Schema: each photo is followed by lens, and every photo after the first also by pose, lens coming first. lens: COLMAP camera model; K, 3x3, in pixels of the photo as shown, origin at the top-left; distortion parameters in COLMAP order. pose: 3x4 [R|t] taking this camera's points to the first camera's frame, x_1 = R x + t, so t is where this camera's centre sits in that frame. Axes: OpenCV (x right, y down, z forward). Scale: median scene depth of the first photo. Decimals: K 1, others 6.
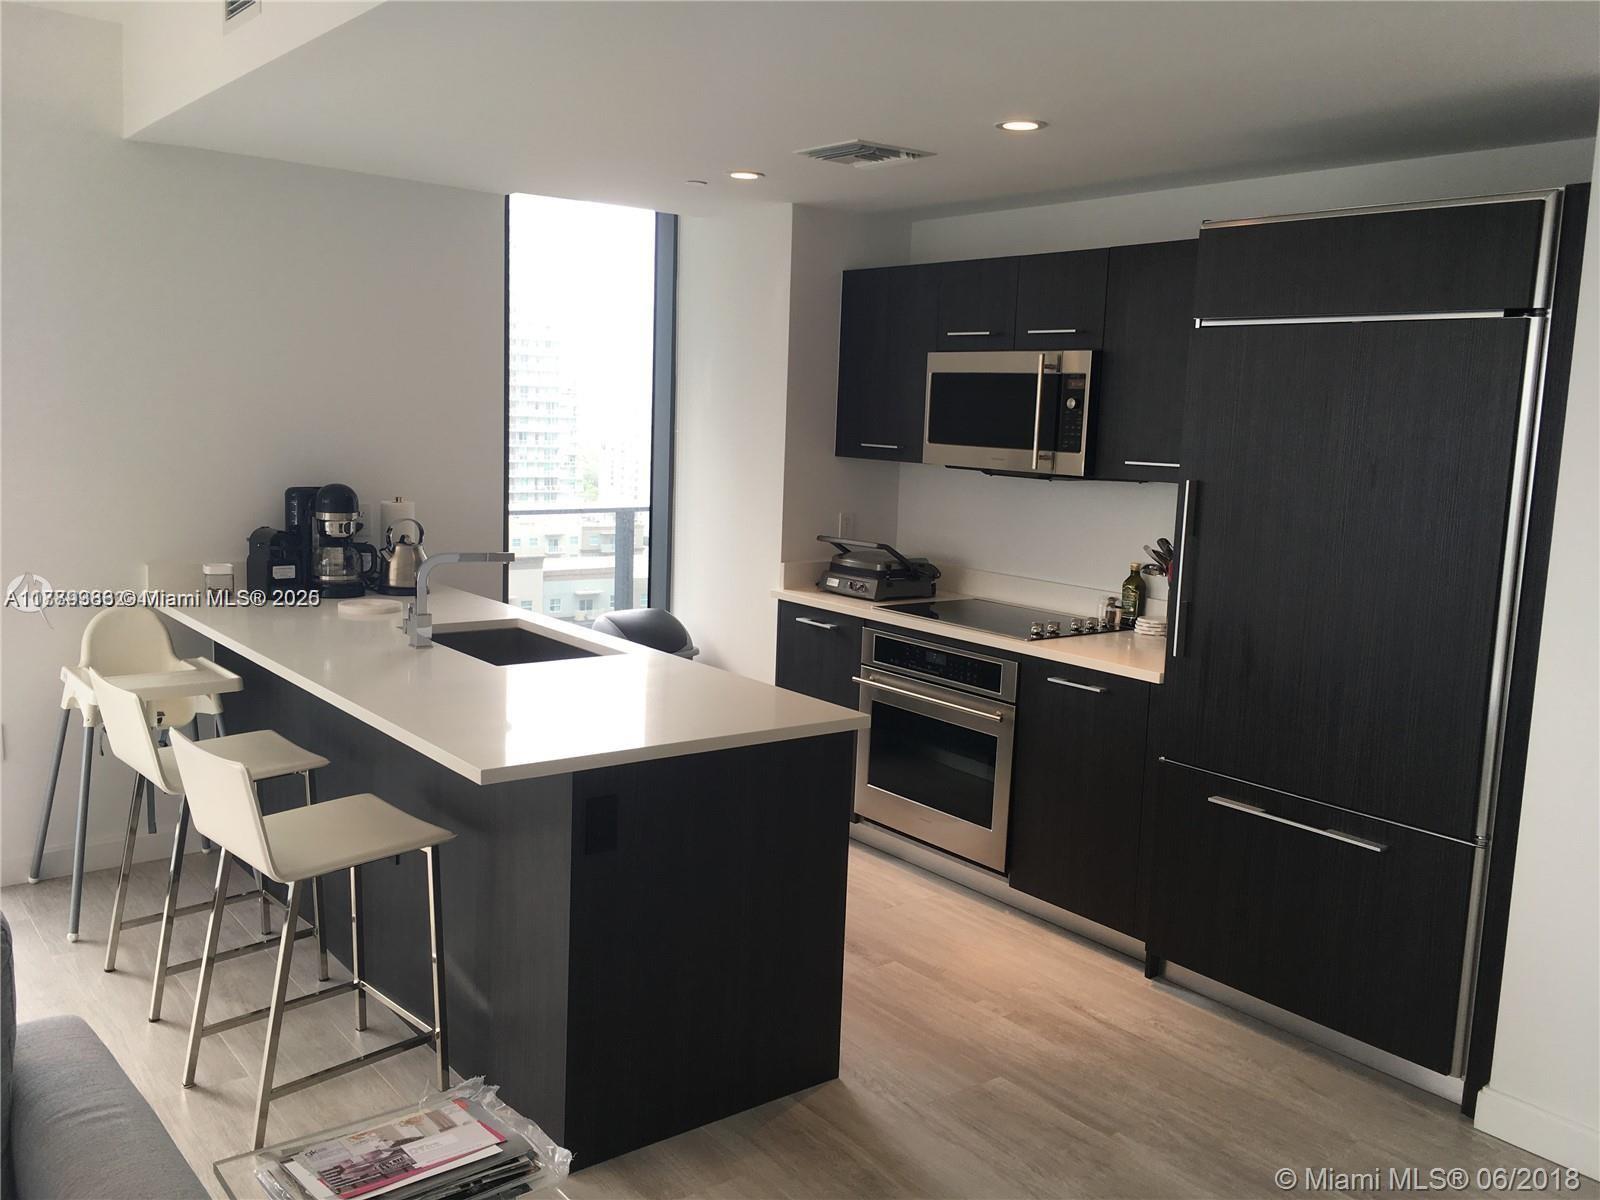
lens RADIAL K [[1376.8, 0, 800.0], [0, 1376.8, 600.0], [0, 0, 1]] dist [0.072093, -0.074282]
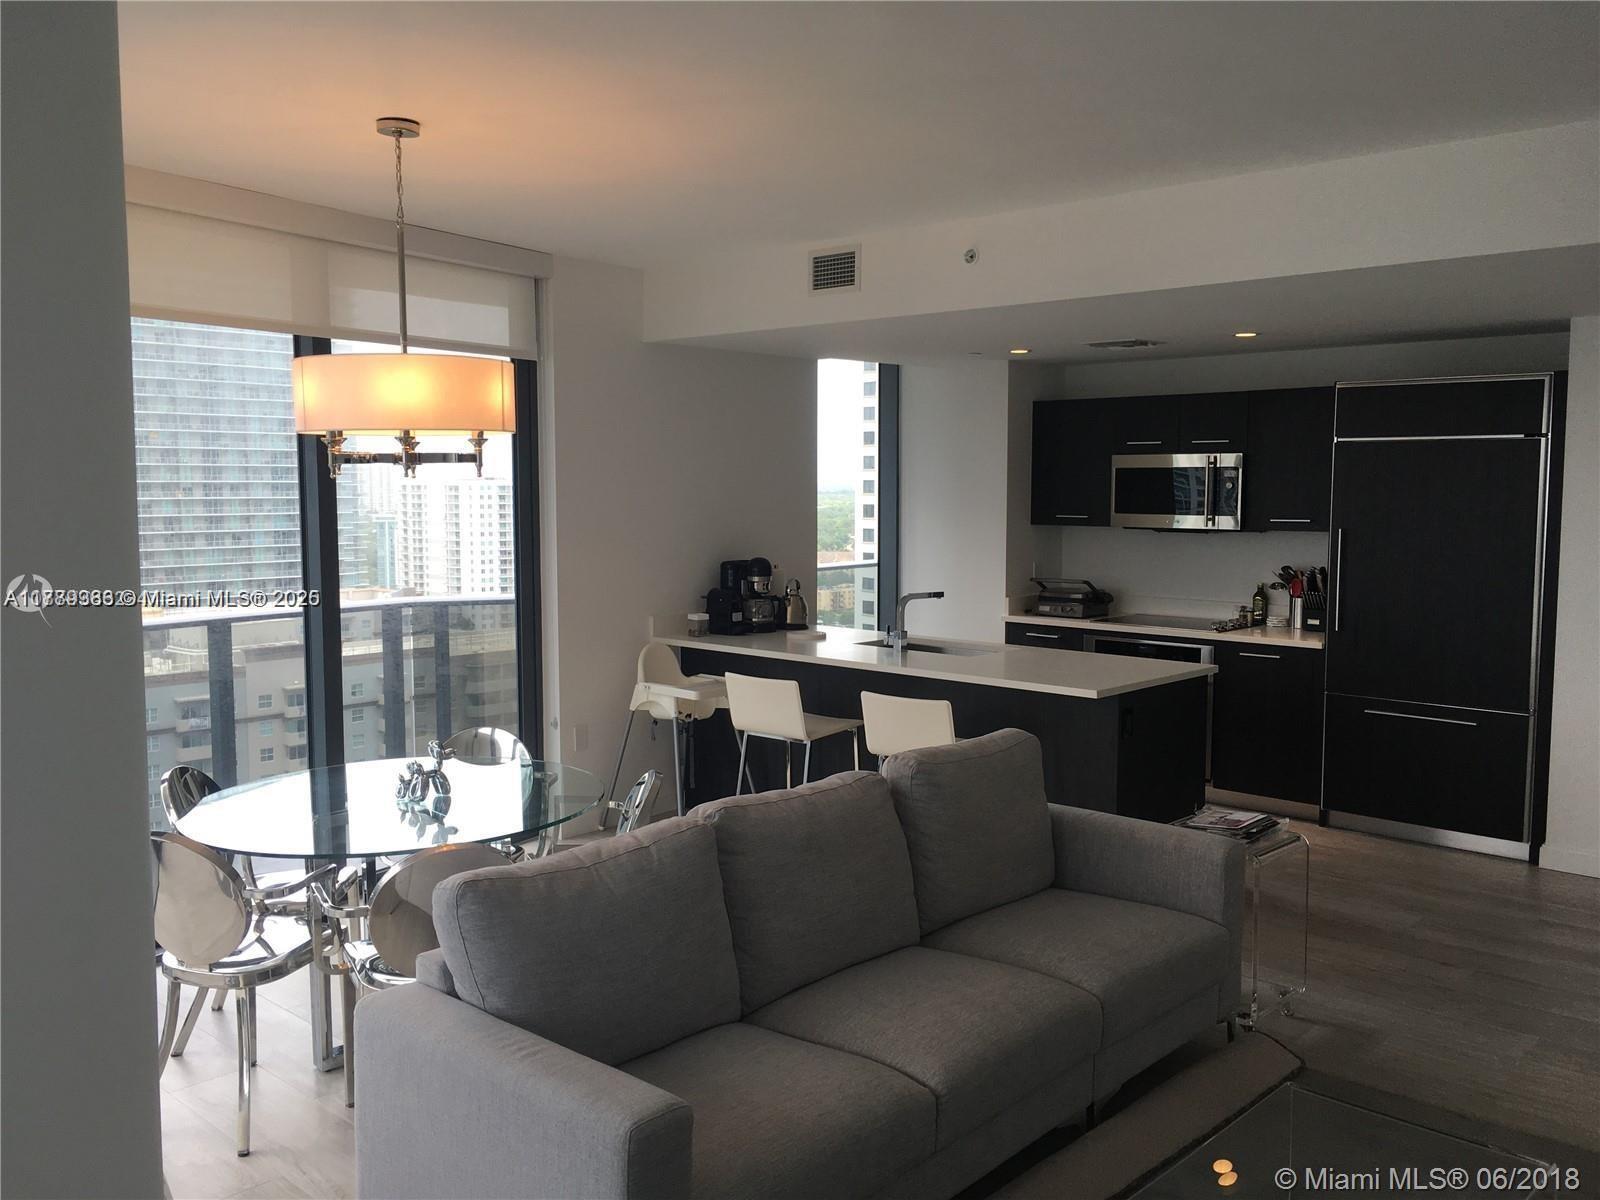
lens RADIAL K [[1376.8, 0, 800.0], [0, 1376.8, 600.0], [0, 0, 1]] dist [0.072093, -0.074282]
pose [[0.986479, -0.051434, 0.155607, -0.542129], [0.058829, 0.997329, -0.043300, 0.031354], [-0.152964, 0.051869, 0.986870, -0.503548]]
